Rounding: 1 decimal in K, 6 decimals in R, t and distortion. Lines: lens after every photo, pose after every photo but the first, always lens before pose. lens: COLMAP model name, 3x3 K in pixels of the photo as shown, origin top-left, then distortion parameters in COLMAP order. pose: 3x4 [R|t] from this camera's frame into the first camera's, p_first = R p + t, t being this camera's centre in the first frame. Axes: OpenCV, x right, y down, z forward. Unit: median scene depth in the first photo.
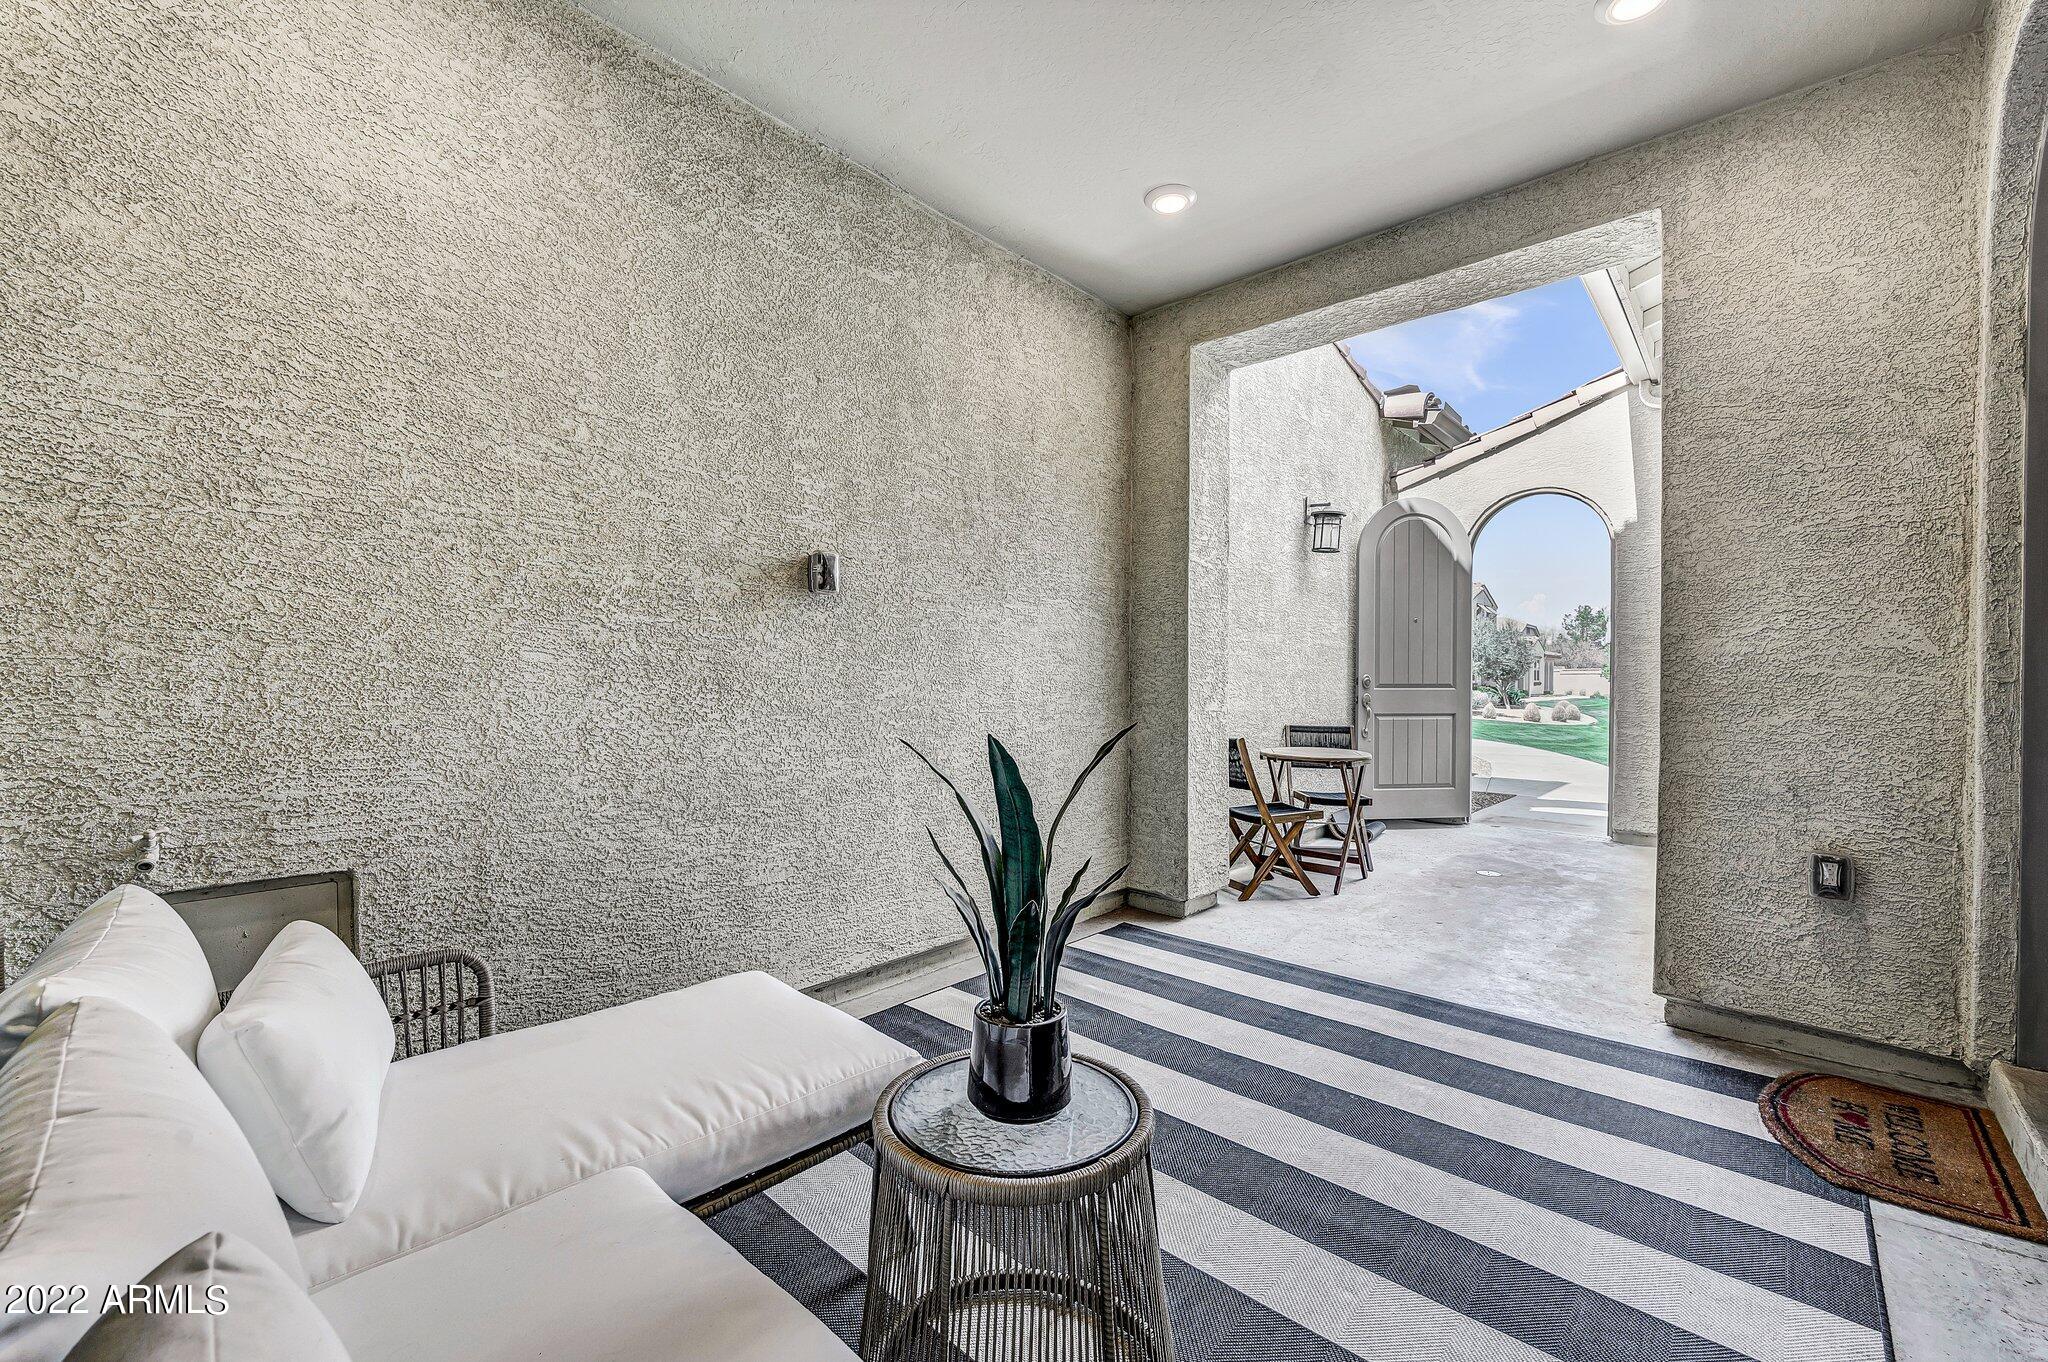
lens RADIAL K [[865.3, 0, 1033.6], [0, 865.3, 683.0], [0, 0, 1]] dist [-0.000275, 0.000276]
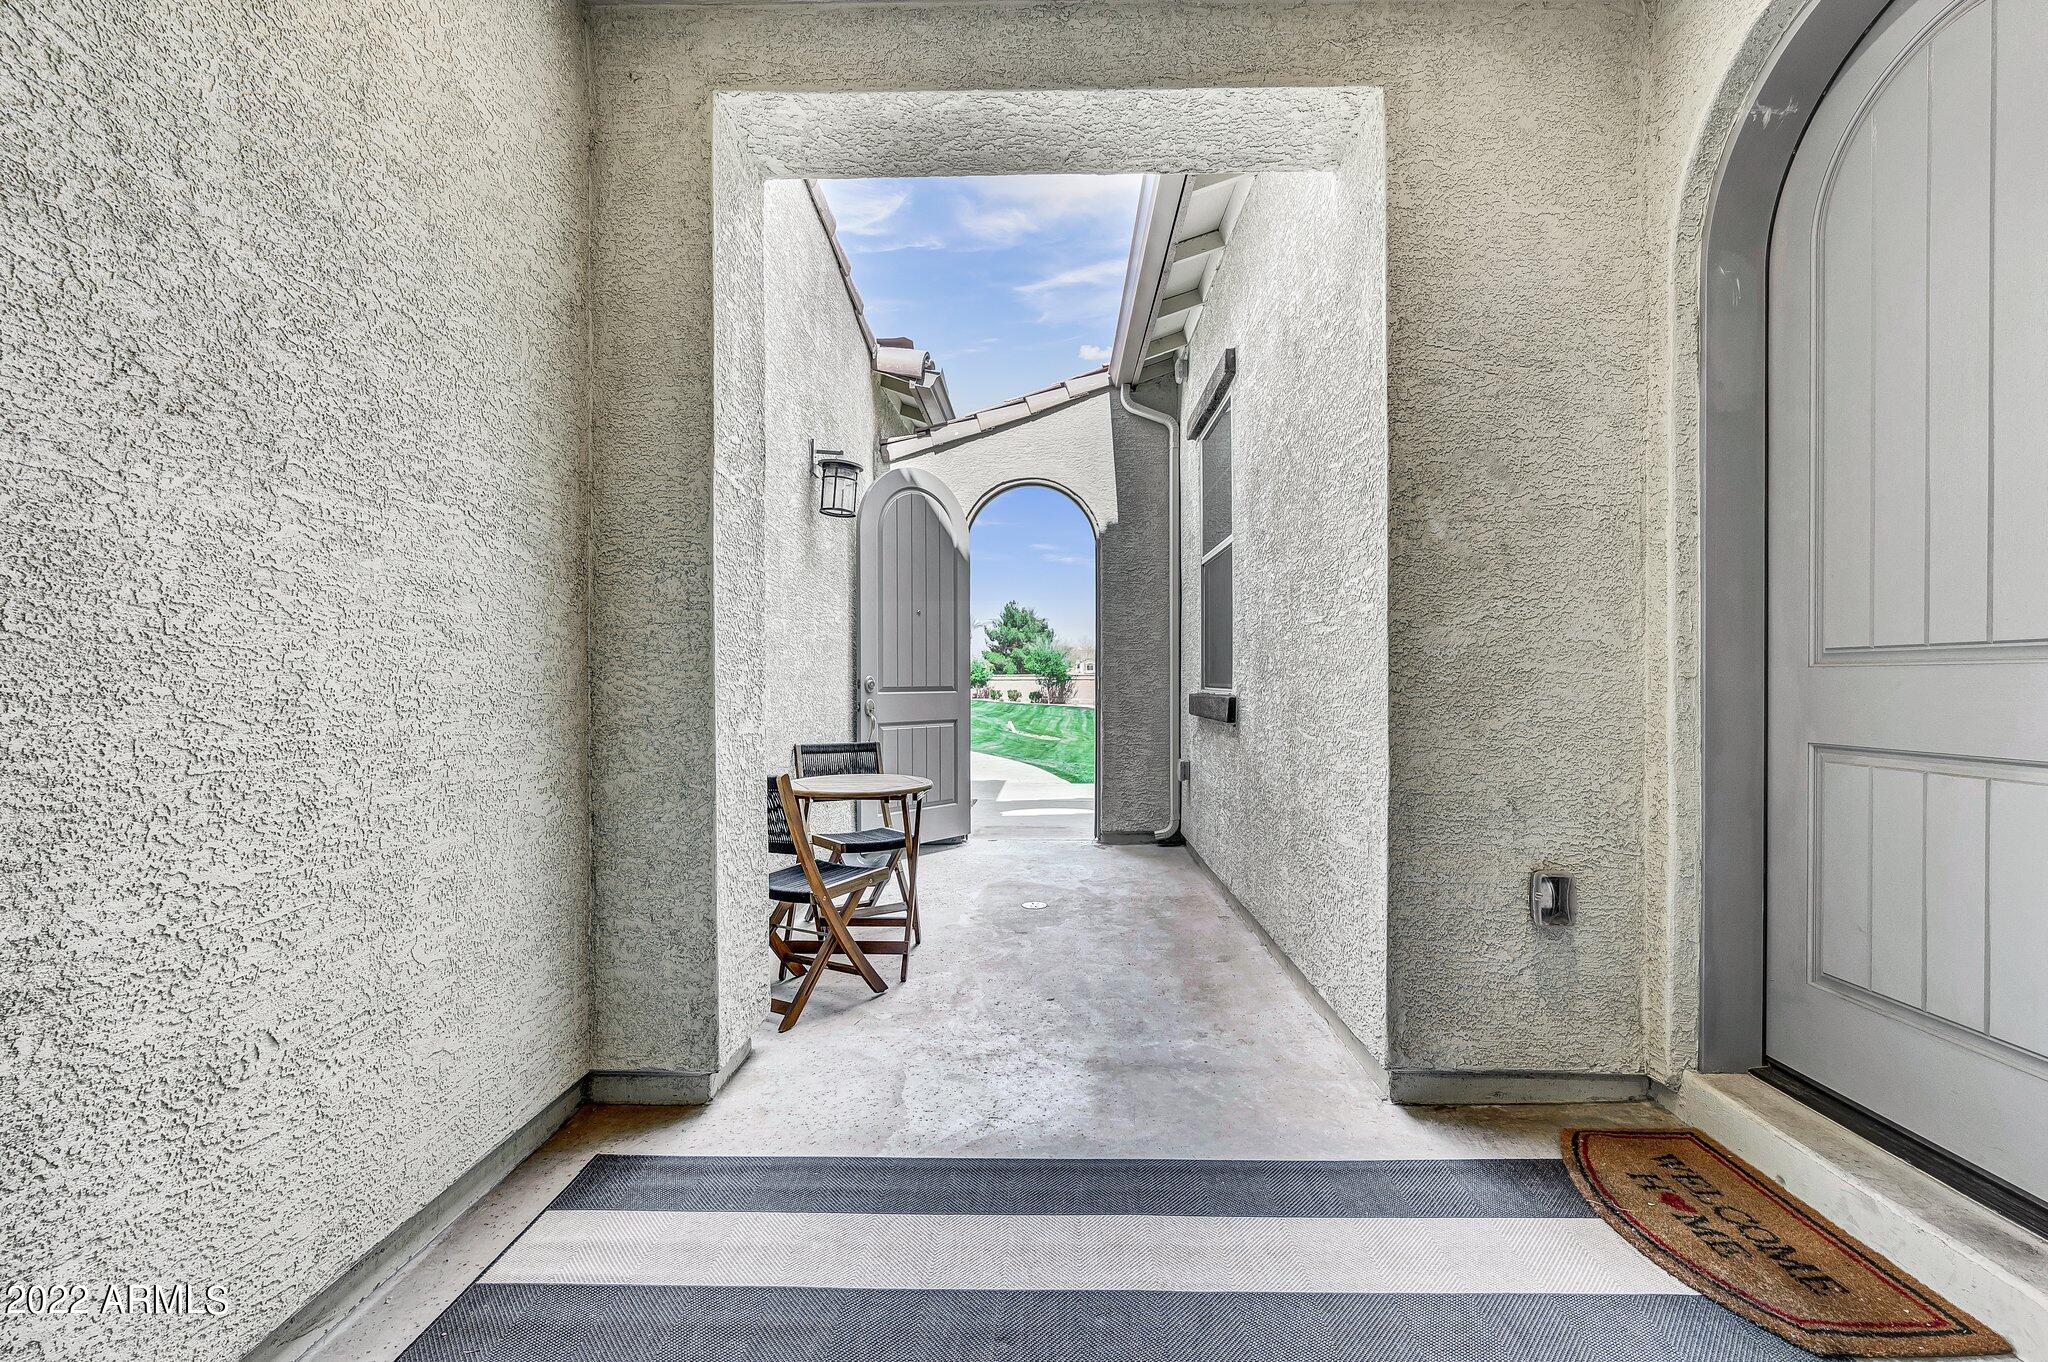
lens RADIAL K [[865.3, 0, 1063.1], [0, 865.3, 686.7], [0, 0, 1]] dist [-0.000275, 0.000276]
pose [[0.755022, -0.009021, 0.655637, -0.020965], [0.009560, 0.999951, 0.002750, 0.000126], [-0.655629, 0.004191, 0.755071, 0.439335]]
